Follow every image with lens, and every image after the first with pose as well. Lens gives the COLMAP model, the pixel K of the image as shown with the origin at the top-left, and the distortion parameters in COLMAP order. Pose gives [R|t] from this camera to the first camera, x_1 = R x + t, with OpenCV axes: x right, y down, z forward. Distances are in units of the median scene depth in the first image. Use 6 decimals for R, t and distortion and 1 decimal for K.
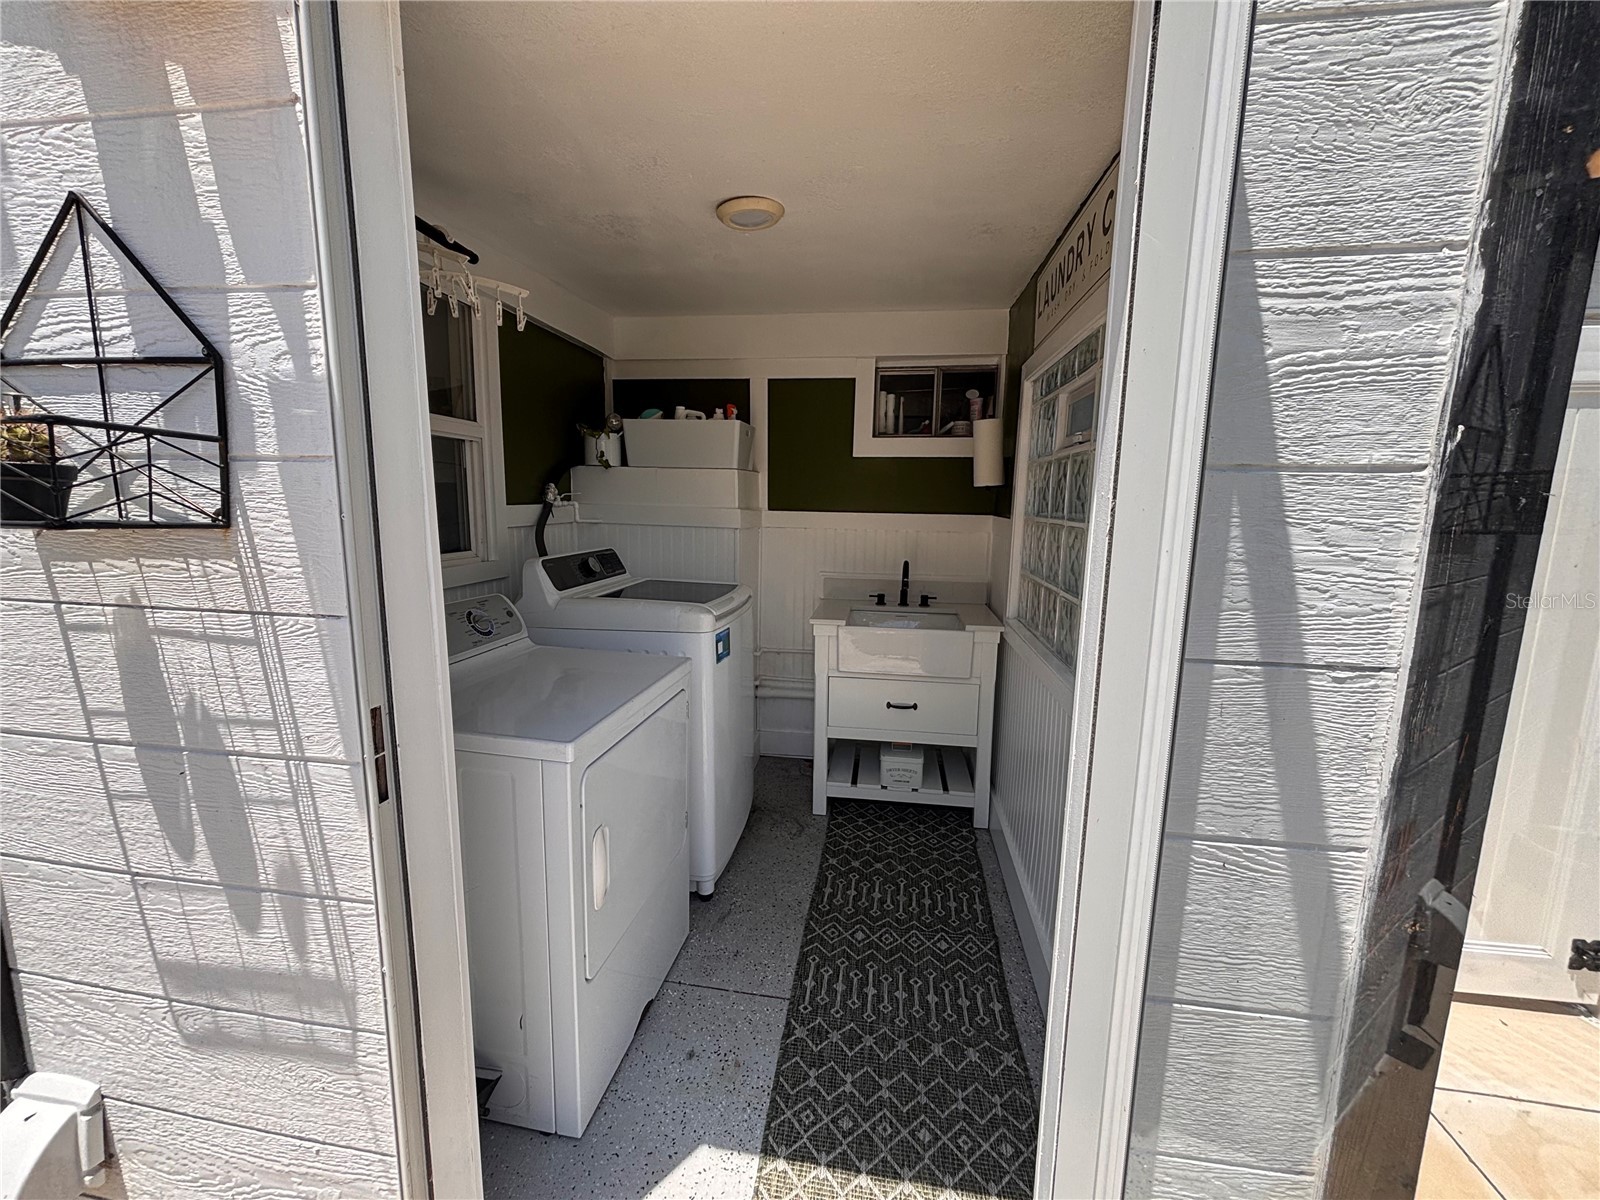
lens RADIAL K [[644.3, 0, 795.1], [0, 644.3, 597.7], [0, 0, 1]] dist [-0.000946, 0.000017]
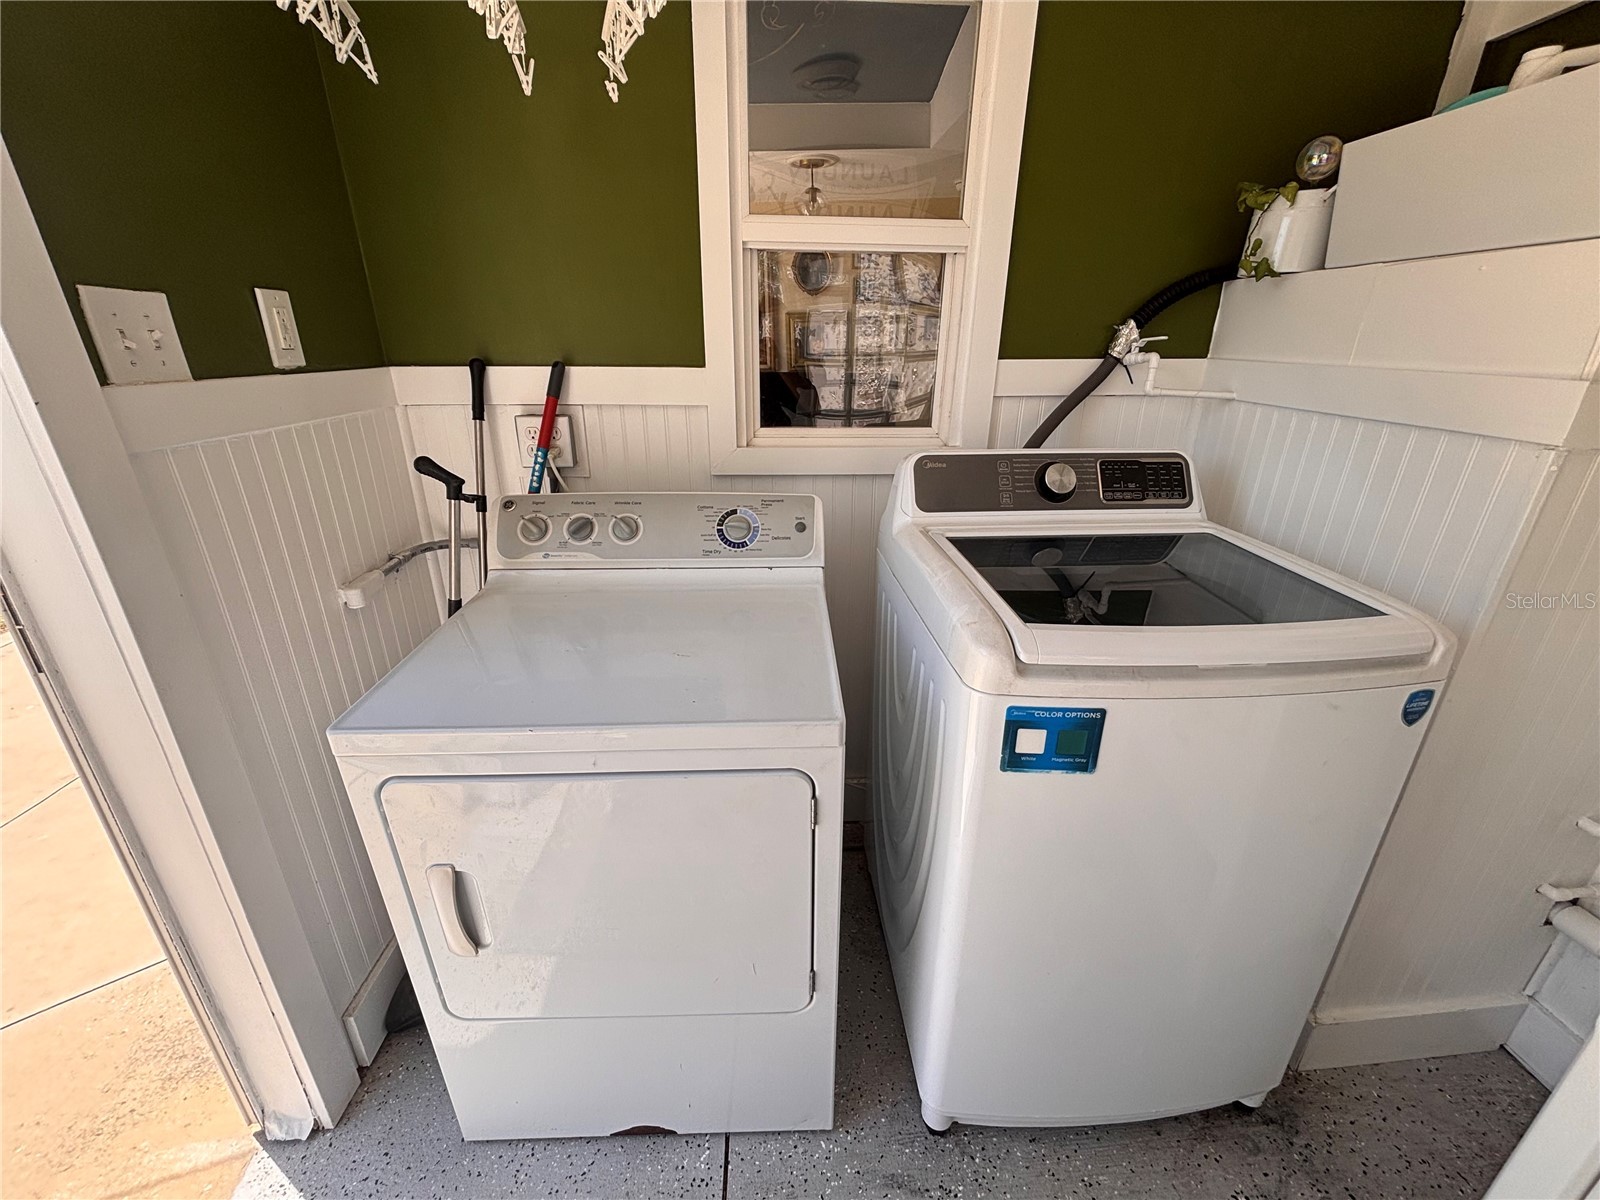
lens RADIAL K [[644.3, 0, 797.5], [0, 644.3, 595.9], [0, 0, 1]] dist [-0.000946, 0.000017]
pose [[0.189188, 0.348435, -0.918042, 0.155411], [-0.150750, 0.934149, 0.323482, -0.094864], [0.970300, 0.077196, 0.229257, 0.631082]]
